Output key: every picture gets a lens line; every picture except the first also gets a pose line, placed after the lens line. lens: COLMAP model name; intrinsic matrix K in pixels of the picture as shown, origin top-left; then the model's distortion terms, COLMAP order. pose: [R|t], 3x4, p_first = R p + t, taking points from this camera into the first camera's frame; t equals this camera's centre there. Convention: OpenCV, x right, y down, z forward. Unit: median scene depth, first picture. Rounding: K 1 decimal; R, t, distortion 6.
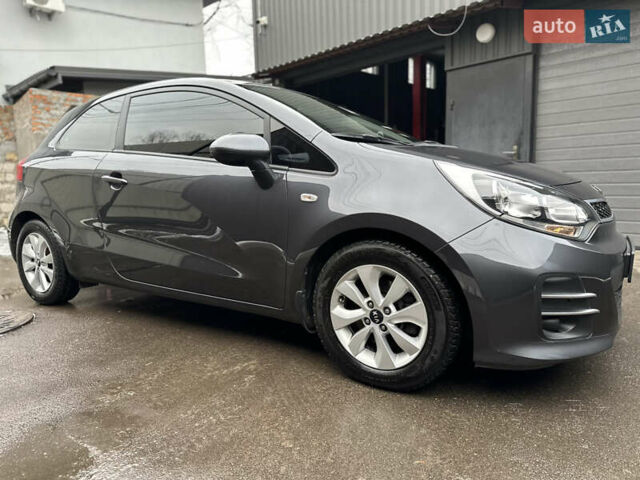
lens RADIAL K [[444.5, 0, 322.1], [0, 444.5, 236.1], [0, 0, 1]] dist [0.068496, -0.076391]
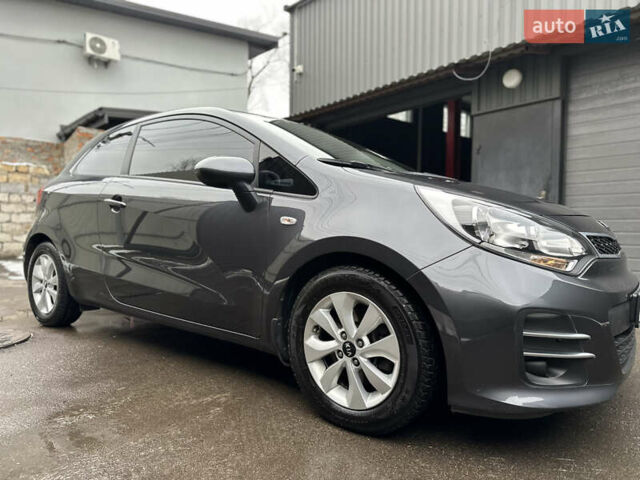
lens RADIAL K [[444.5, 0, 322.1], [0, 444.5, 236.1], [0, 0, 1]] dist [0.068496, -0.076391]
pose [[0.995670, 0.038491, -0.084618, 0.118149], [-0.046850, 0.993971, -0.099129, 0.036351], [0.080293, 0.102664, 0.991470, 0.046221]]
